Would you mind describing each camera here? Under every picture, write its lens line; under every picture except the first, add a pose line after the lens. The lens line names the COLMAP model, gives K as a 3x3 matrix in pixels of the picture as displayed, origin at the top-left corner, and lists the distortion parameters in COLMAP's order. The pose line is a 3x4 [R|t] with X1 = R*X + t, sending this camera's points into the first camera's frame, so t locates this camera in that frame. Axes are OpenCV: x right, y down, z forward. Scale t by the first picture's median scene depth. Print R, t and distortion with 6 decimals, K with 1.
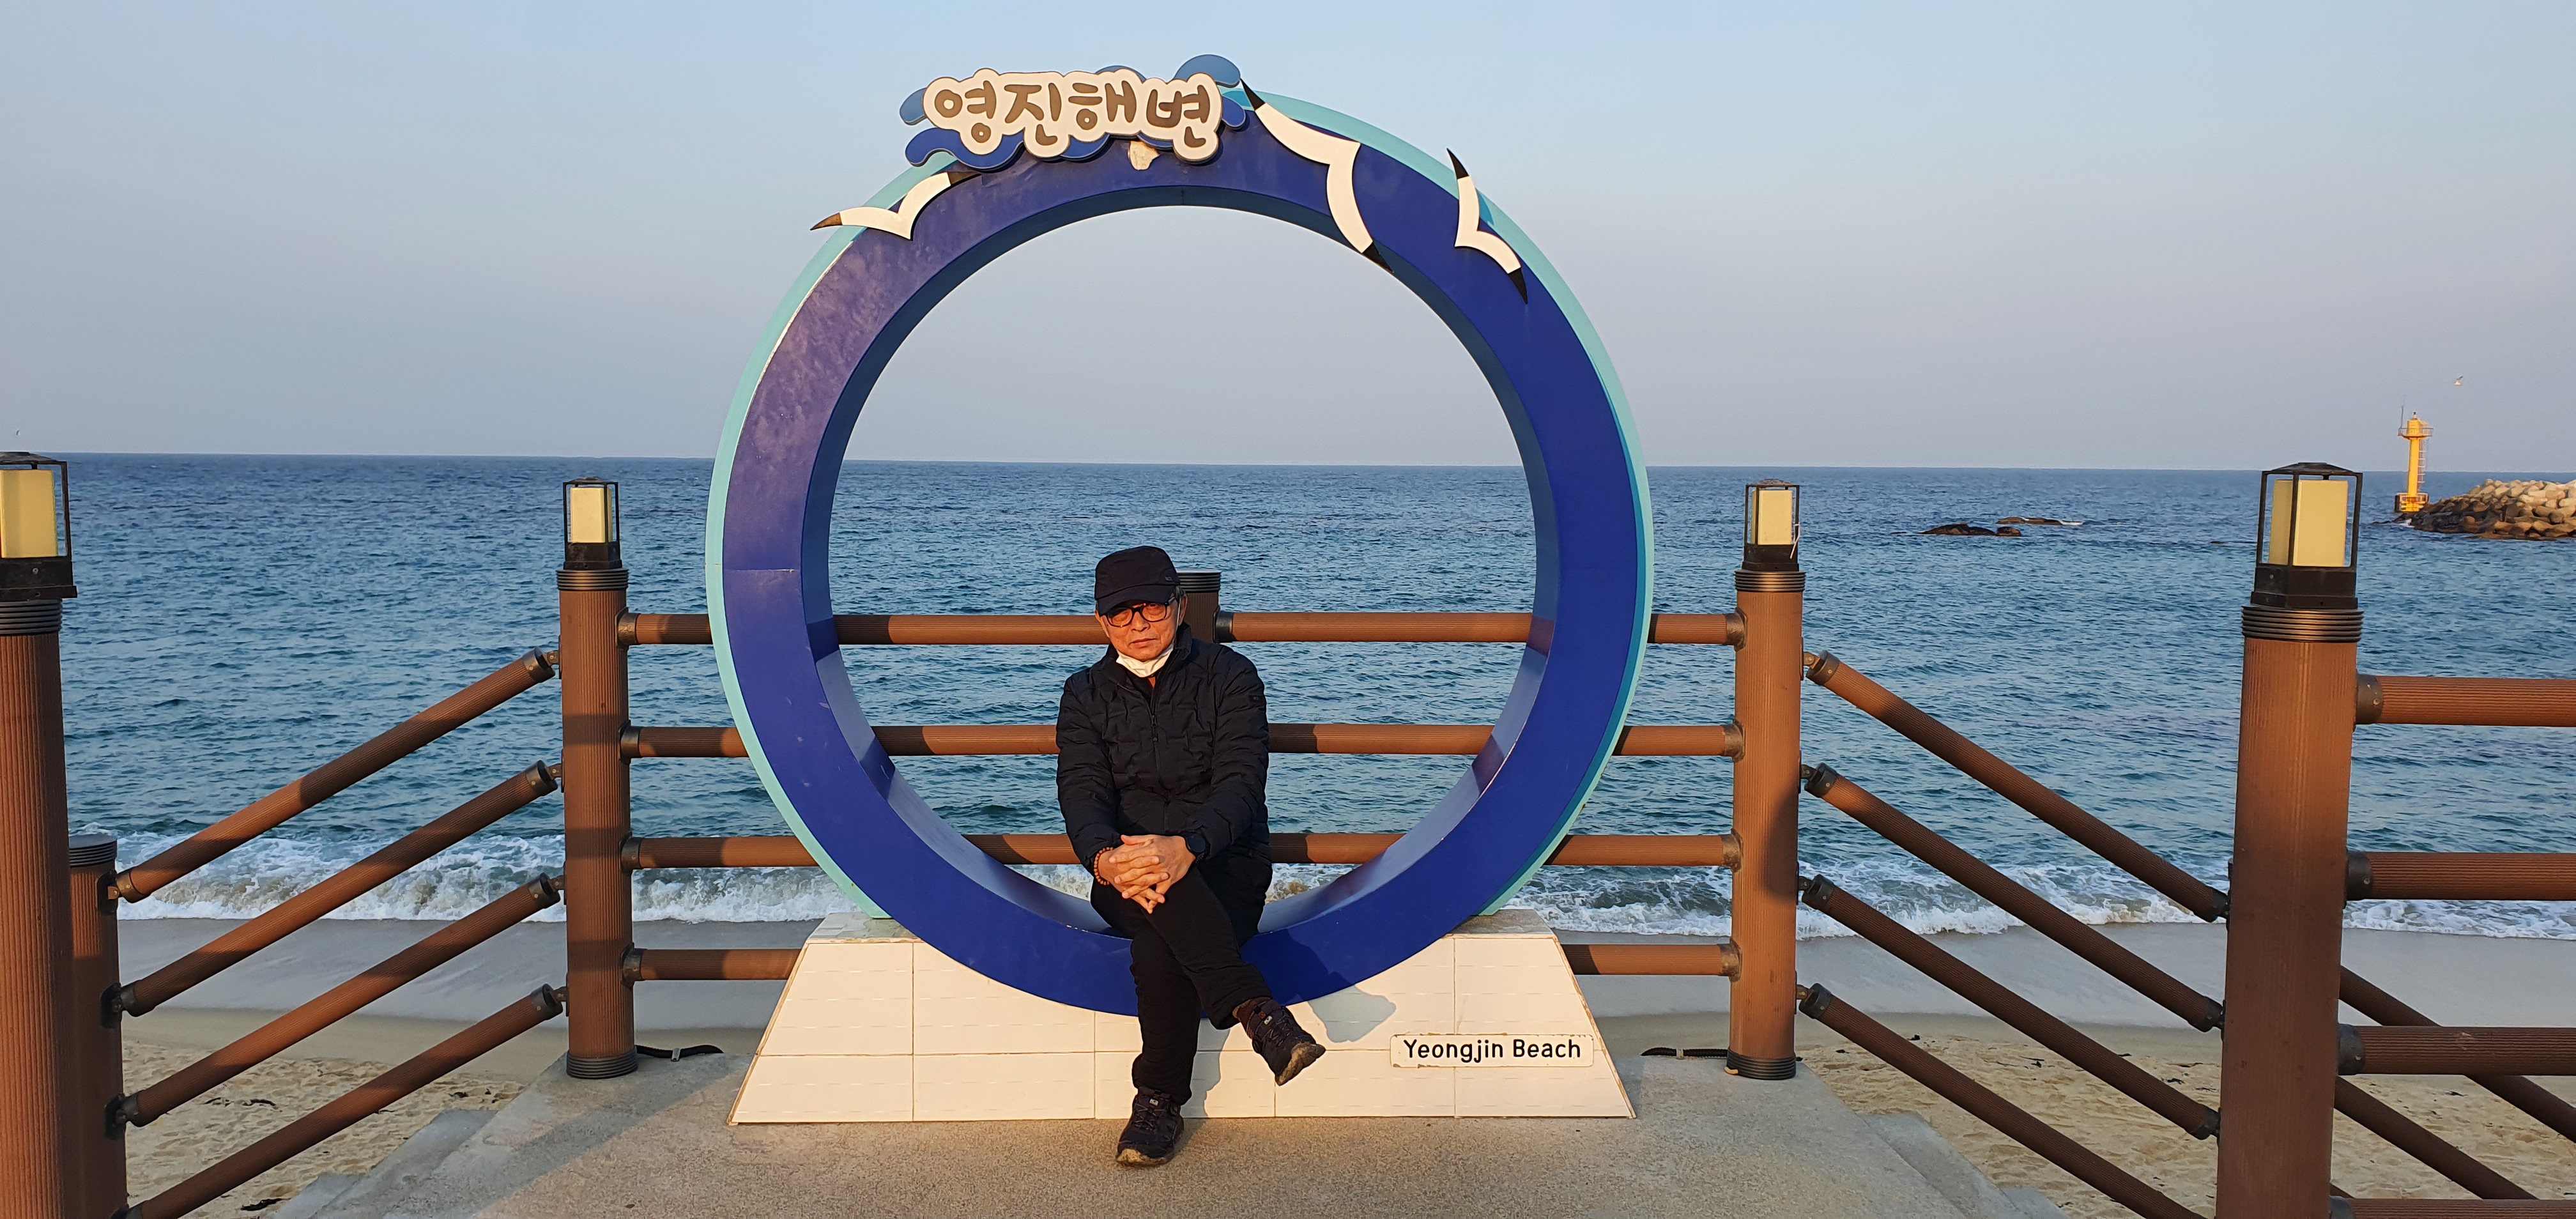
lens RADIAL K [[1967.5, 0, 1264.7], [0, 1967.5, 678.5], [0, 0, 1]] dist [0.077372, -0.123856]
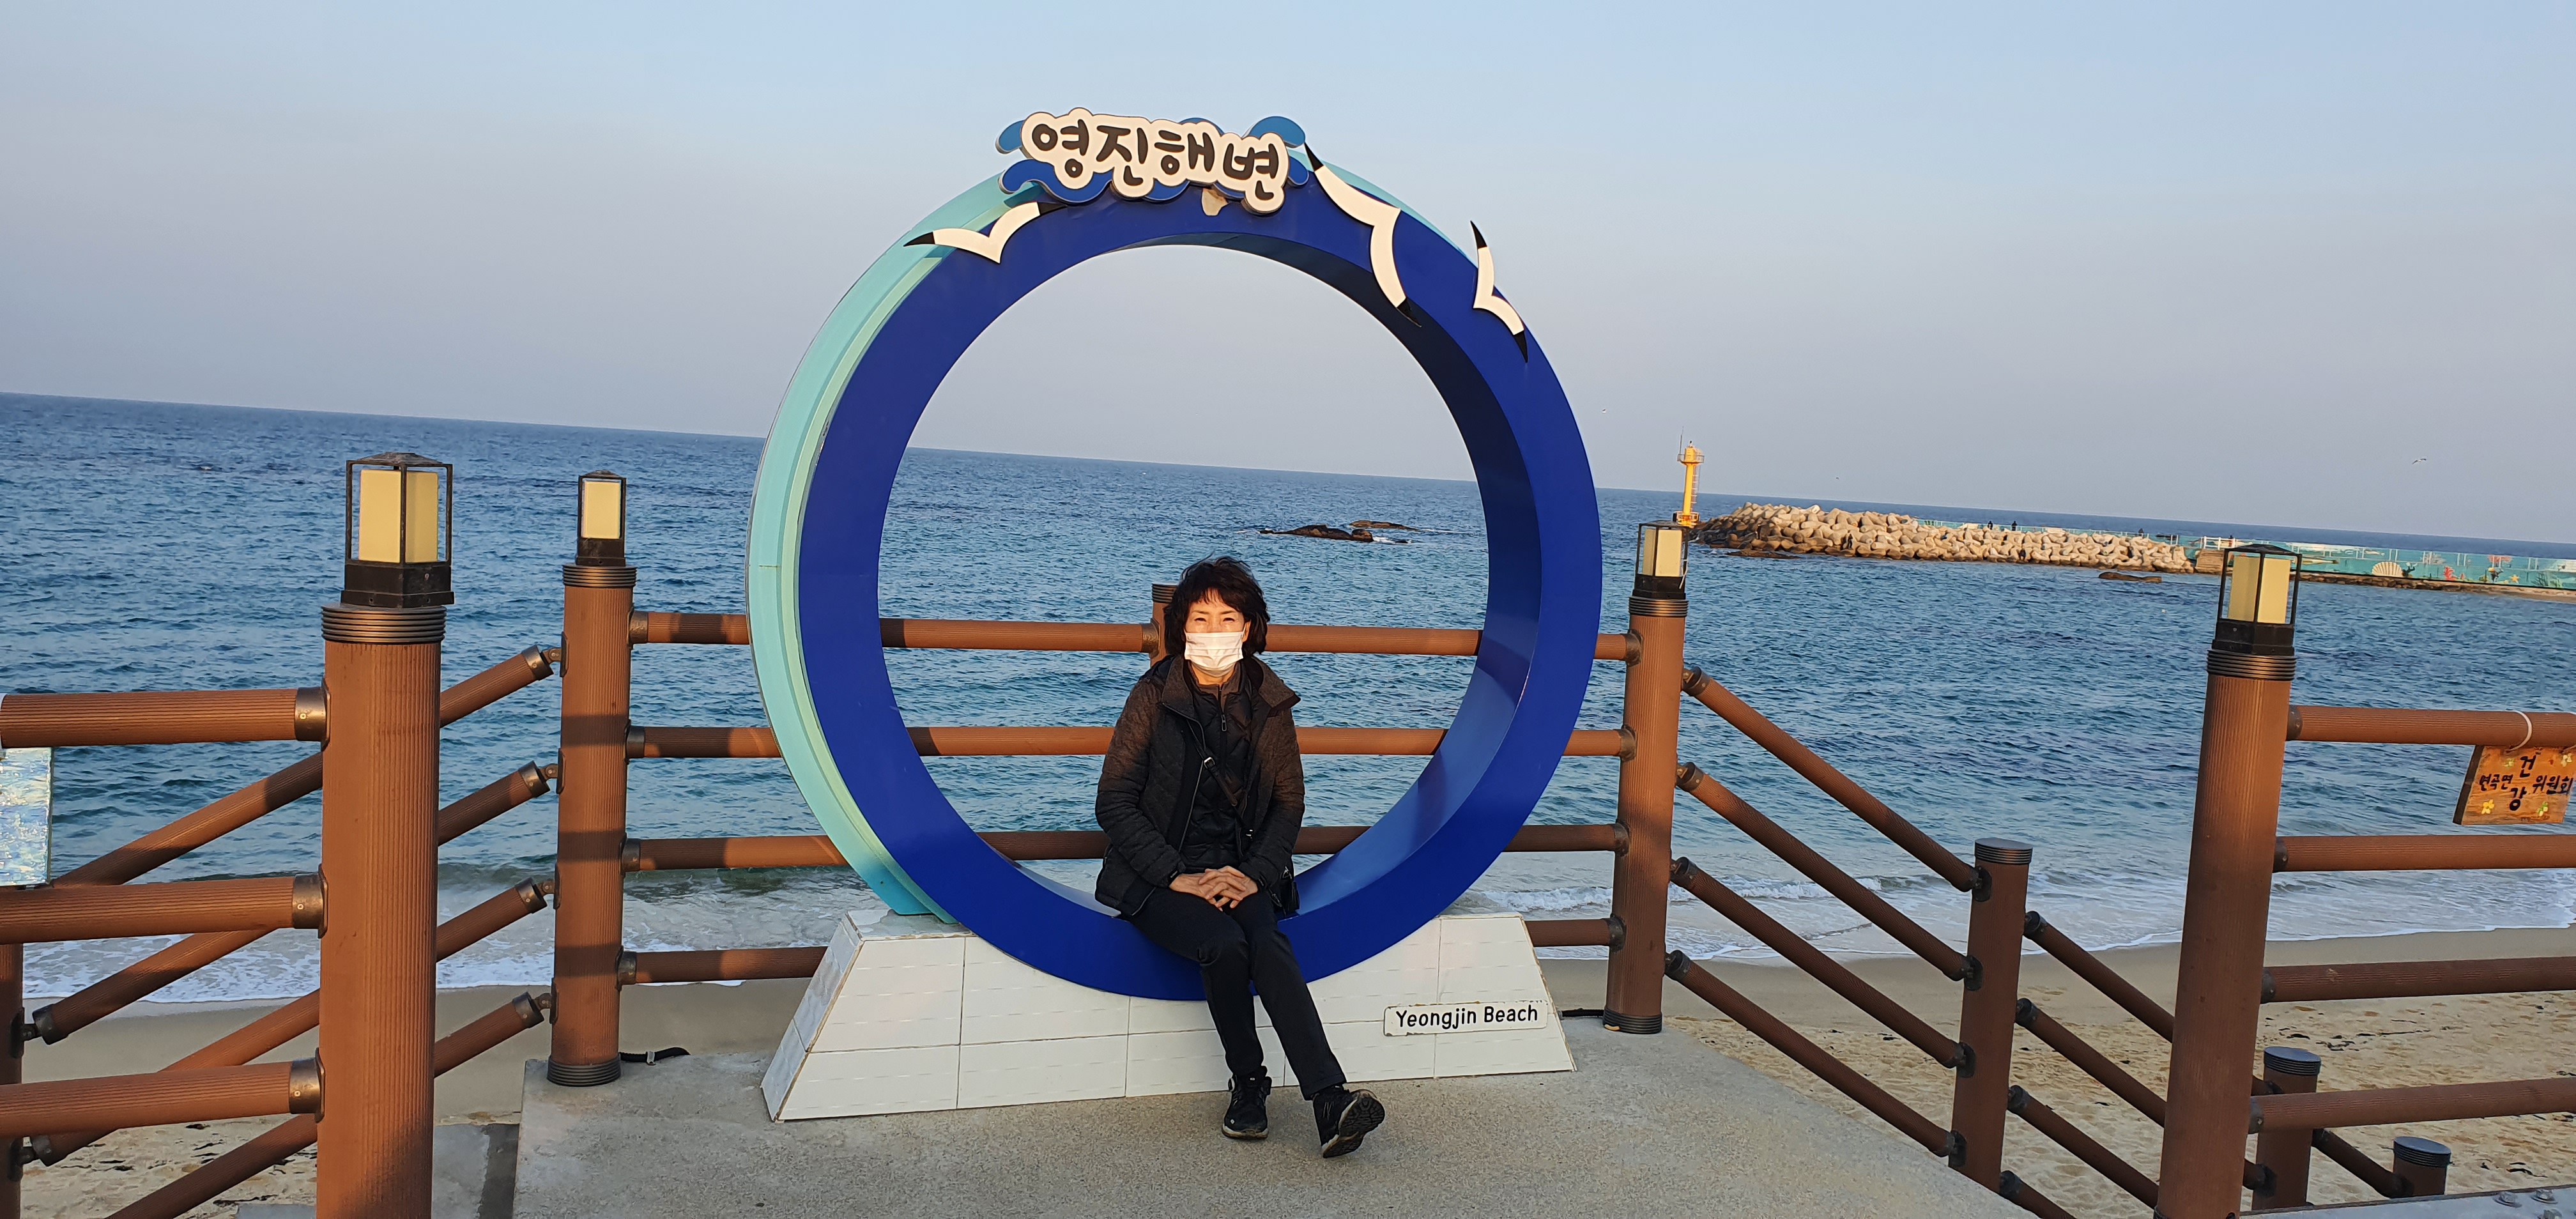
lens RADIAL K [[1967.5, 0, 1264.7], [0, 1967.5, 678.5], [0, 0, 1]] dist [0.077372, -0.123856]
pose [[0.947085, 0.013146, 0.320713, -0.378304], [-0.016086, 0.999849, 0.006520, -0.012030], [-0.320579, -0.011334, 0.947154, -0.034183]]
